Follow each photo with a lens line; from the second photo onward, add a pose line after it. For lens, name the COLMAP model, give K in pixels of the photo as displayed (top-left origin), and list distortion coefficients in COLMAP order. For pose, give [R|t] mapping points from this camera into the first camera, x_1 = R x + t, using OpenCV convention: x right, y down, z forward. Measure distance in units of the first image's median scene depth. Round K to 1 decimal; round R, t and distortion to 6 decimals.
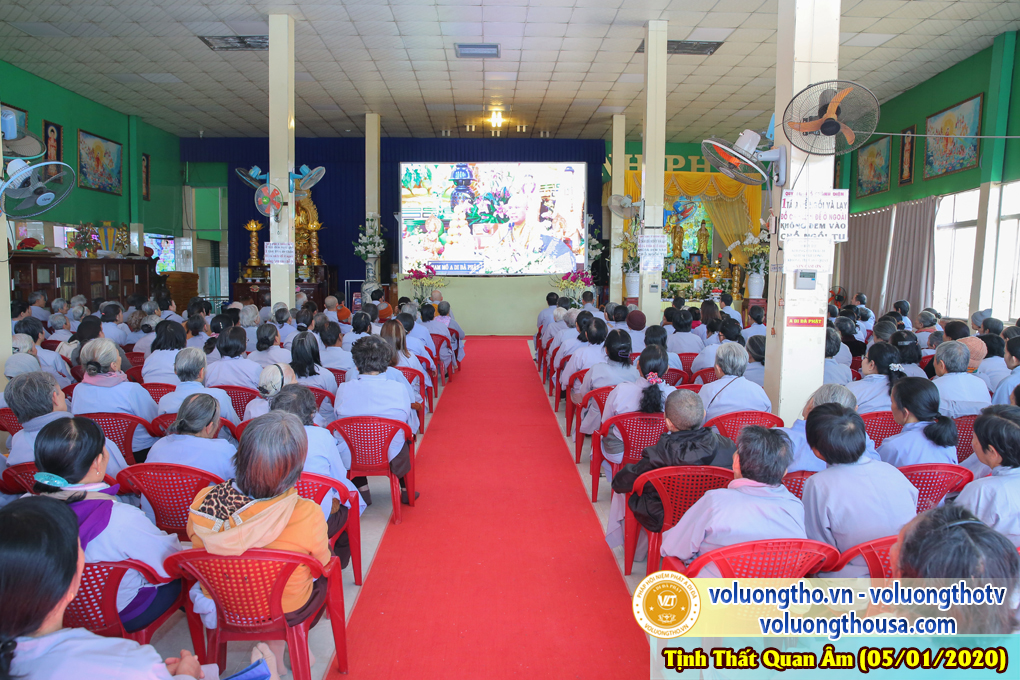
lens RADIAL K [[703.1, 0, 494.1], [0, 703.1, 323.9], [0, 0, 1]] dist [-0.106210, 0.083949]
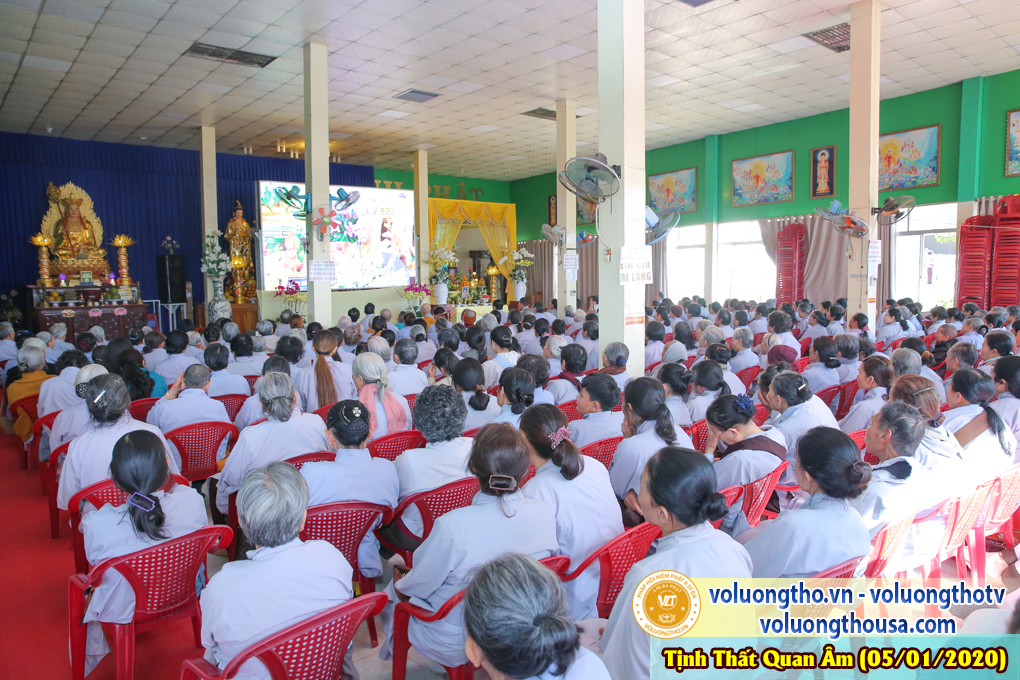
lens RADIAL K [[703.1, 0, 494.1], [0, 703.1, 323.9], [0, 0, 1]] dist [-0.106210, 0.083949]
pose [[0.783632, -0.057803, 0.618530, -0.497249], [0.069366, 0.997577, 0.005344, -0.005934], [-0.617340, 0.038718, 0.785743, 0.008939]]
